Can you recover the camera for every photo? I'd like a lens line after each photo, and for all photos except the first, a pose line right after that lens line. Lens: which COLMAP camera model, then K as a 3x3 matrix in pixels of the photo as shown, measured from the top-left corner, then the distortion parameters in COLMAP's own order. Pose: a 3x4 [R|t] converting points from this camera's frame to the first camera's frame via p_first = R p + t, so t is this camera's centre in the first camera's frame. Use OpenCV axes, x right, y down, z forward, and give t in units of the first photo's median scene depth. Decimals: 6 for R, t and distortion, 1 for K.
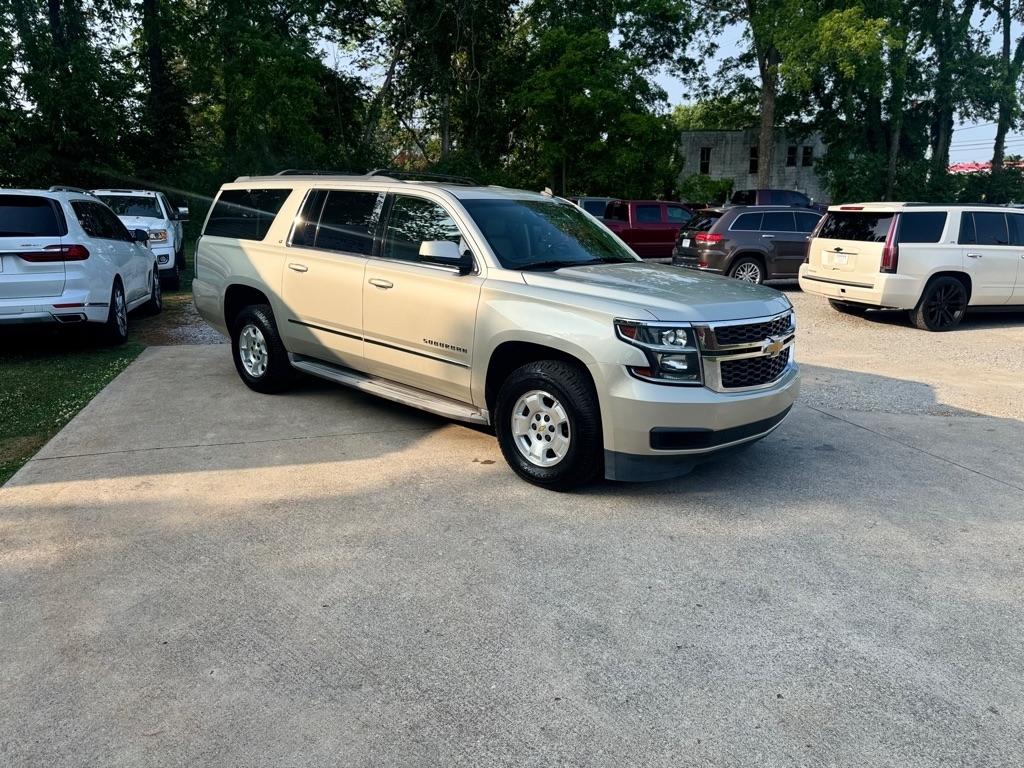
lens RADIAL K [[726.8, 0, 513.6], [0, 726.8, 382.4], [0, 0, 1]] dist [0.046604, -0.062466]
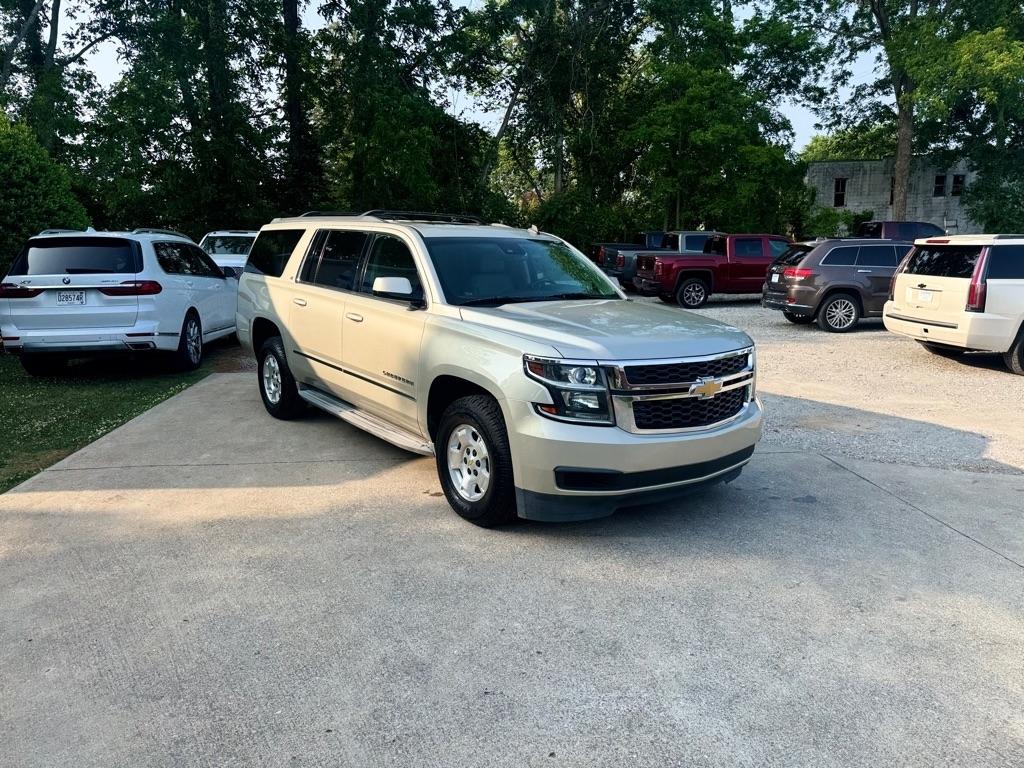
lens RADIAL K [[726.8, 0, 514.7], [0, 726.8, 385.2], [0, 0, 1]] dist [0.046604, -0.062466]
pose [[0.982863, 0.026970, -0.182356, 0.176938], [-0.034826, 0.998592, -0.040016, -0.003698], [0.181020, 0.045681, 0.982418, 0.013488]]
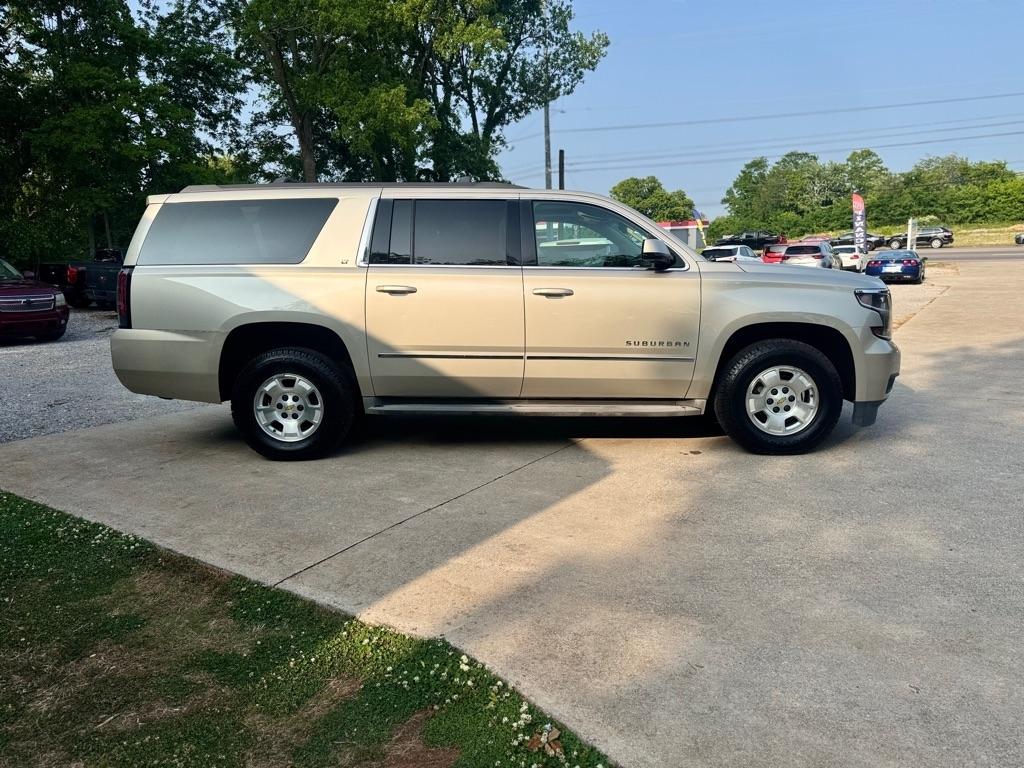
lens RADIAL K [[726.8, 0, 514.3], [0, 726.8, 385.2], [0, 0, 1]] dist [0.046604, -0.062466]
pose [[0.764797, -0.134564, 0.630062, -0.614664], [0.183139, 0.983009, -0.012358, -0.013048], [-0.617694, 0.124840, 0.776447, 0.244841]]
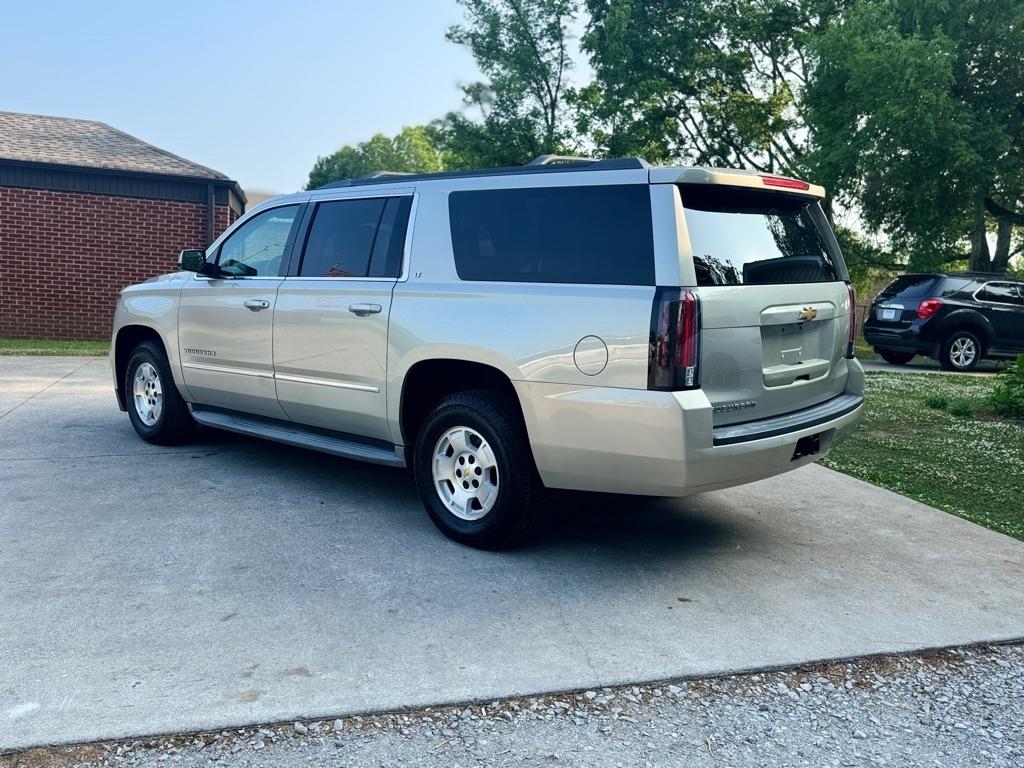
lens RADIAL K [[870.4, 0, 507.7], [0, 870.4, 373.6], [0, 0, 1]] dist [0.104510, -0.170148]
pose [[-0.999027, -0.044073, 0.001812, -0.178627], [-0.040563, 0.934040, 0.354858, -0.372374], [-0.017332, 0.354439, -0.934919, 1.700080]]
